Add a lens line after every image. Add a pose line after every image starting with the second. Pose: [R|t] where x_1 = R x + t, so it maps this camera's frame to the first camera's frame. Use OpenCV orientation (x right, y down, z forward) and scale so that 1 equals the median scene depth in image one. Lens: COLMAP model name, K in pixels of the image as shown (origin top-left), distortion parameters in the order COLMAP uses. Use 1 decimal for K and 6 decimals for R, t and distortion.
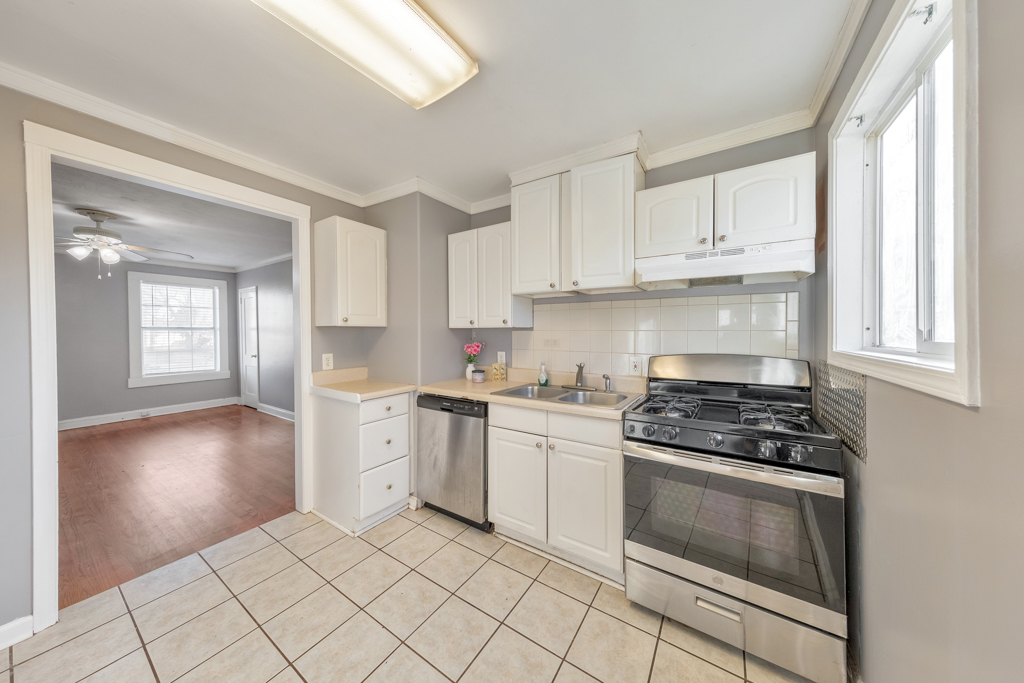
lens RADIAL K [[319.8, 0, 510.1], [0, 319.8, 346.7], [0, 0, 1]] dist [0.009946, -0.000008]
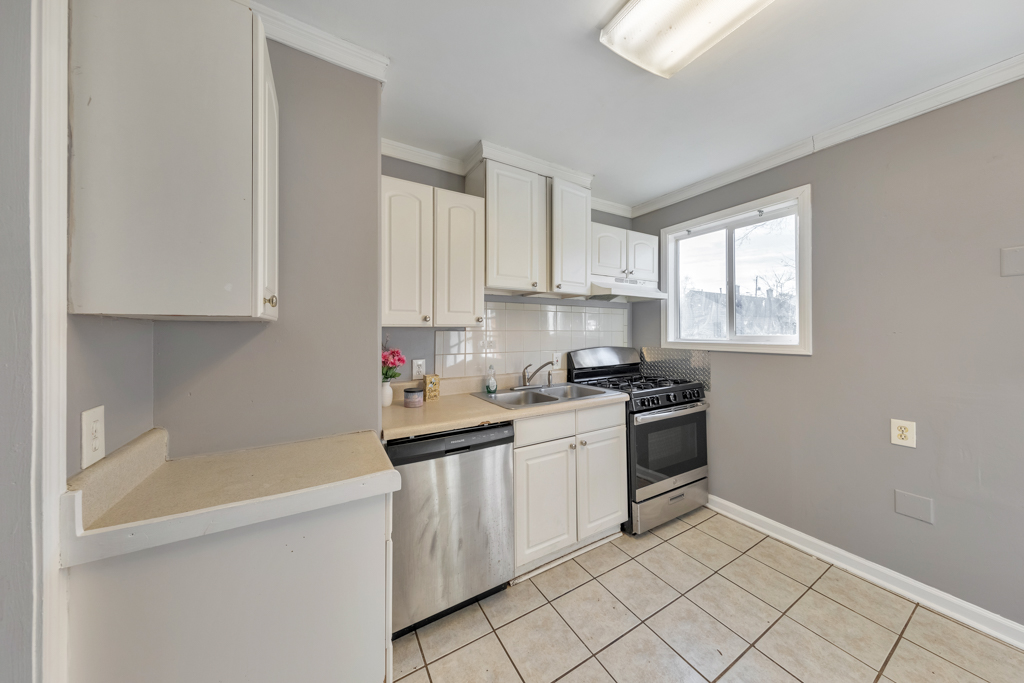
lens RADIAL K [[327.3, 0, 511.7], [0, 327.3, 339.8], [0, 0, 1]] dist [0.010088, -0.000086]
pose [[0.445085, -0.021891, 0.895221, -0.813493], [0.045584, 0.998959, 0.001765, -0.029029], [-0.894327, 0.040023, 0.445620, 0.640994]]
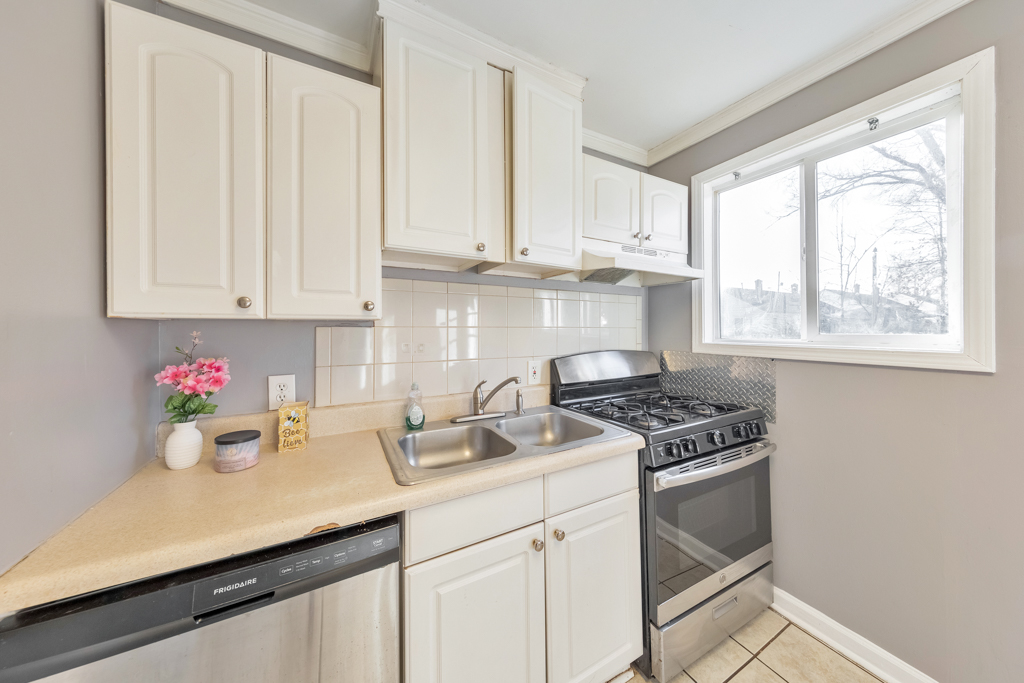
lens RADIAL K [[328.5, 0, 513.2], [0, 328.5, 332.8], [0, 0, 1]] dist [0.006370, -0.000036]
pose [[0.476725, -0.011157, 0.878982, -0.363293], [0.043768, 0.998981, -0.011058, -0.031670], [-0.877962, 0.043743, 0.476727, 0.693833]]
